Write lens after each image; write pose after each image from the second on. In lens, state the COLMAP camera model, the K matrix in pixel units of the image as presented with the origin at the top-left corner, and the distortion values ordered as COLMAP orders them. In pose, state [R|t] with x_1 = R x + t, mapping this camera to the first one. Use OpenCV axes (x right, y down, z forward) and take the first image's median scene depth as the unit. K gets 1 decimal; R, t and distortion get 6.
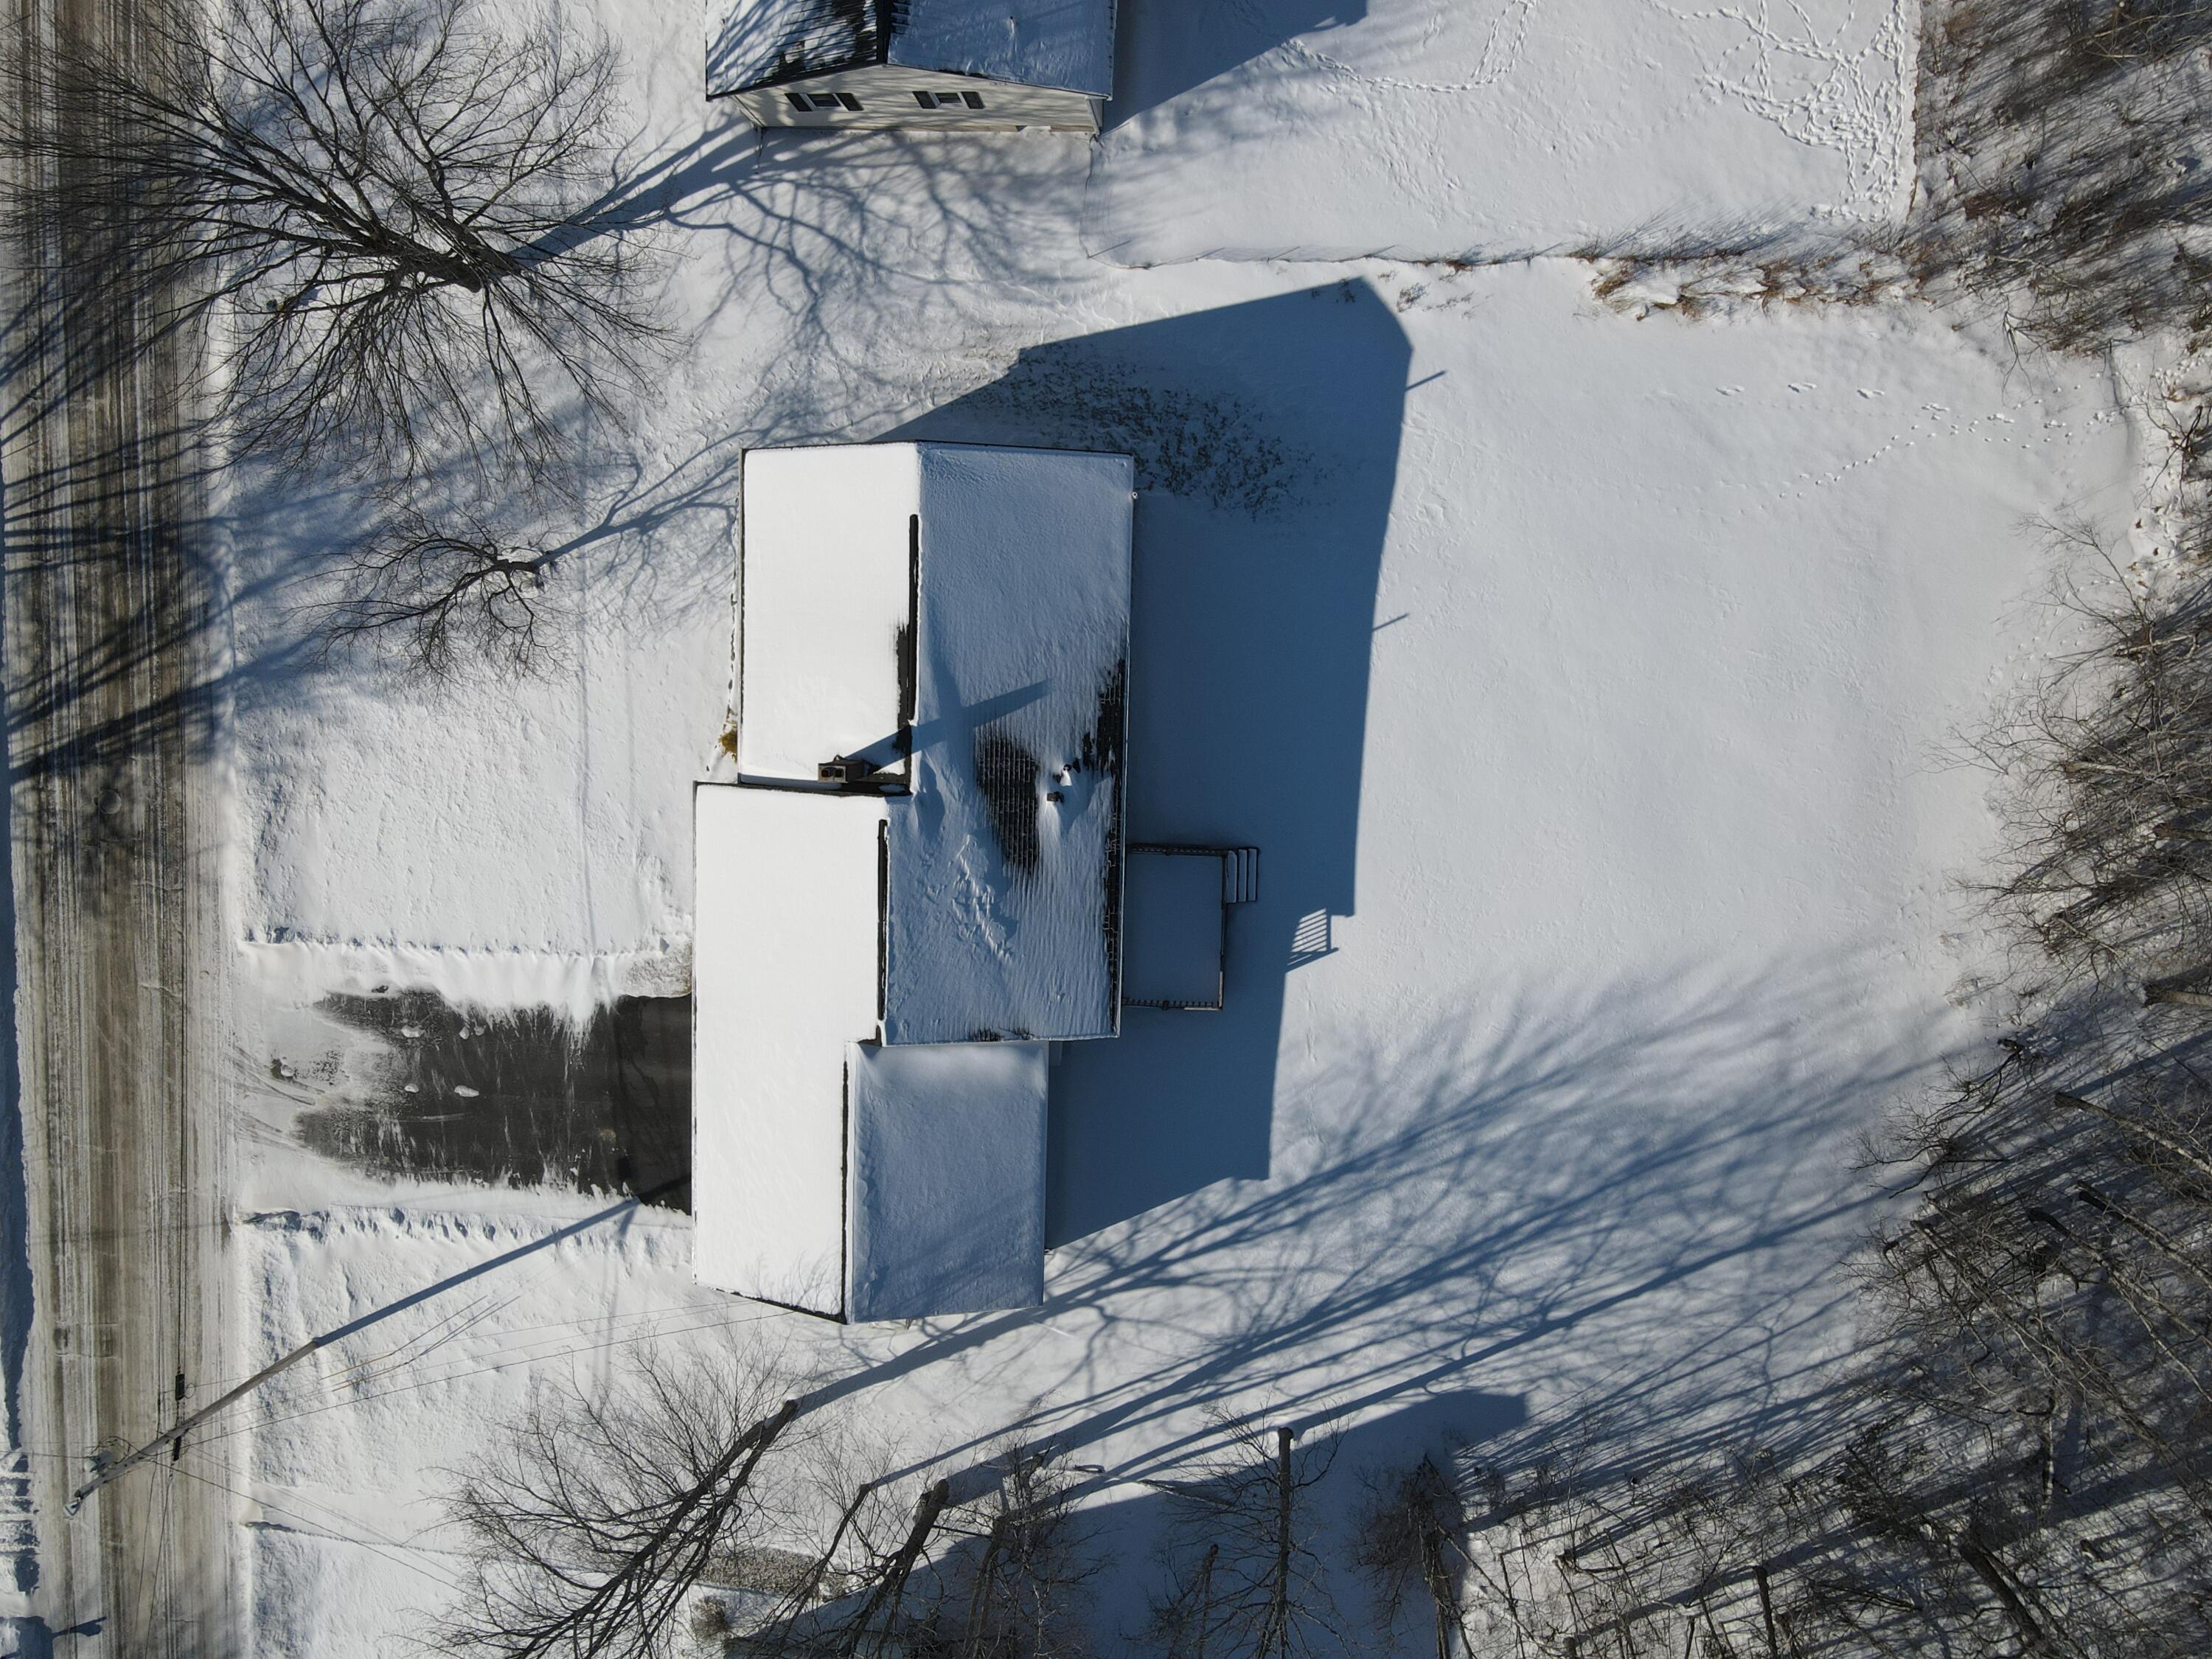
lens RADIAL K [[1625.7, 0, 1106.0], [0, 1625.7, 829.5], [0, 0, 1]] dist [-0.002067, 0.035817]
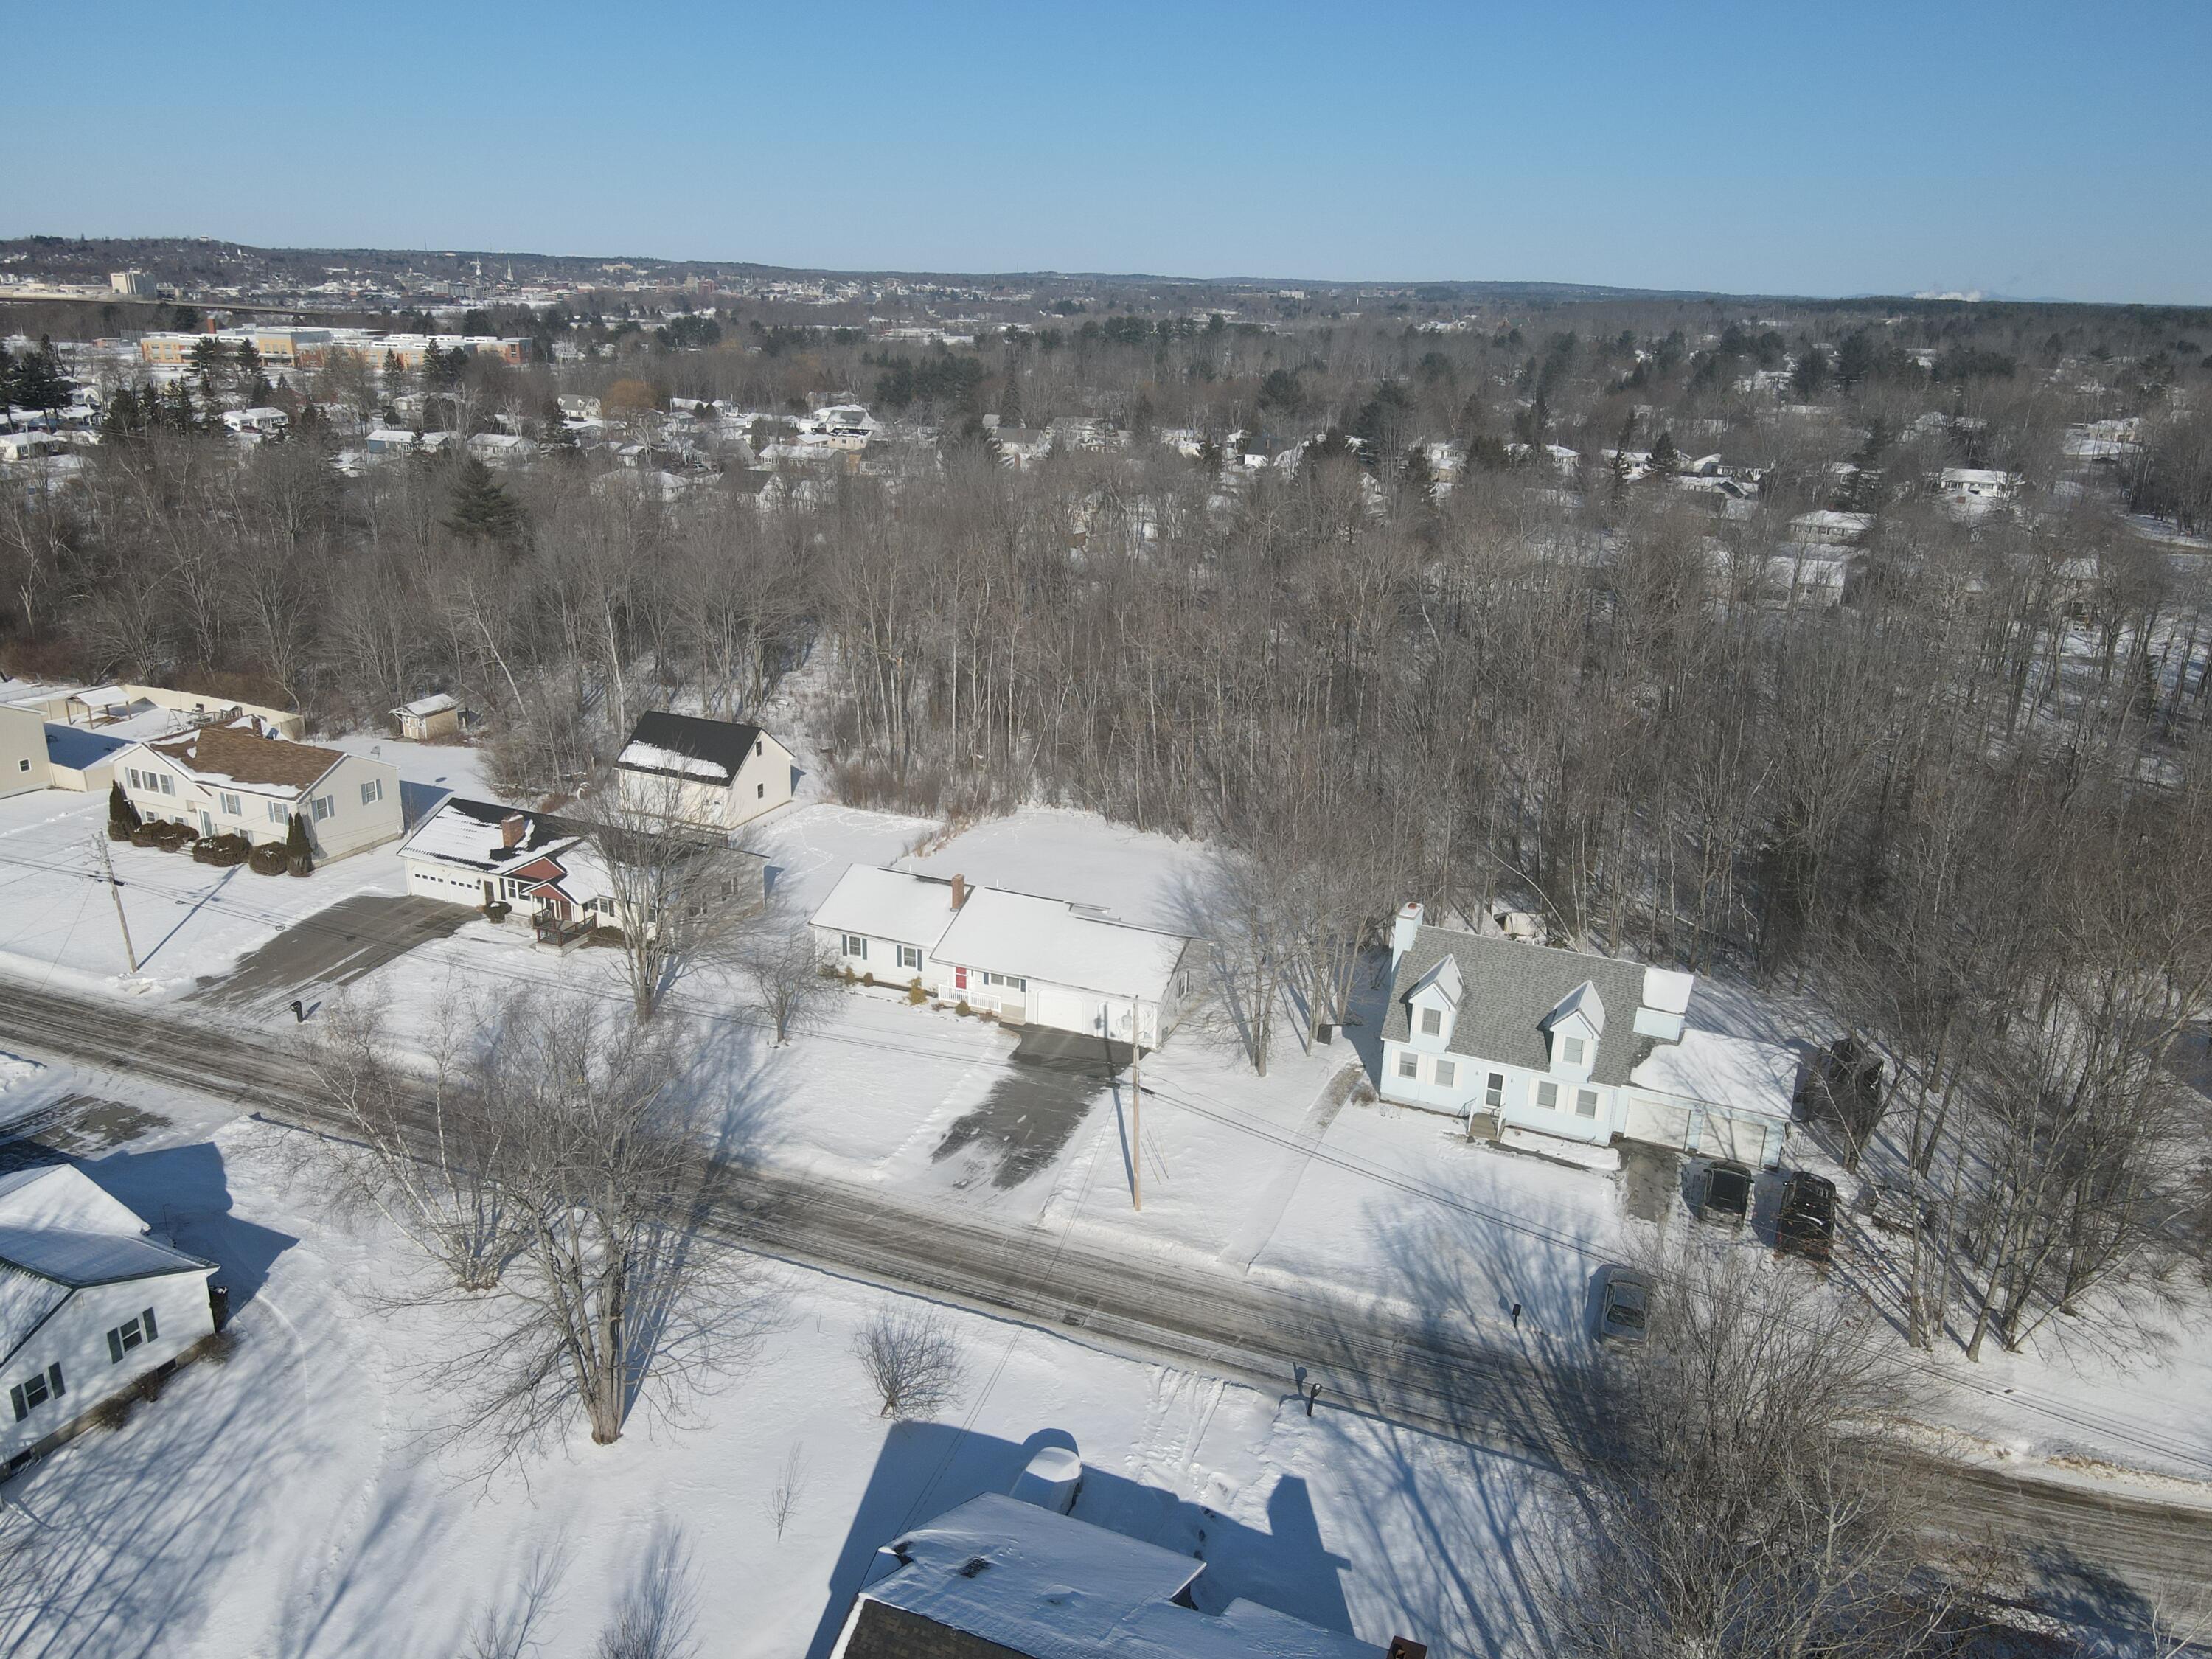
lens RADIAL K [[1625.7, 0, 1106.0], [0, 1625.7, 829.5], [0, 0, 1]] dist [-0.002067, 0.035817]
pose [[0.358339, -0.185506, 0.914976, -1.850167], [0.933287, 0.046149, -0.356154, 0.829593], [0.023844, 0.981559, 0.189667, 0.399893]]
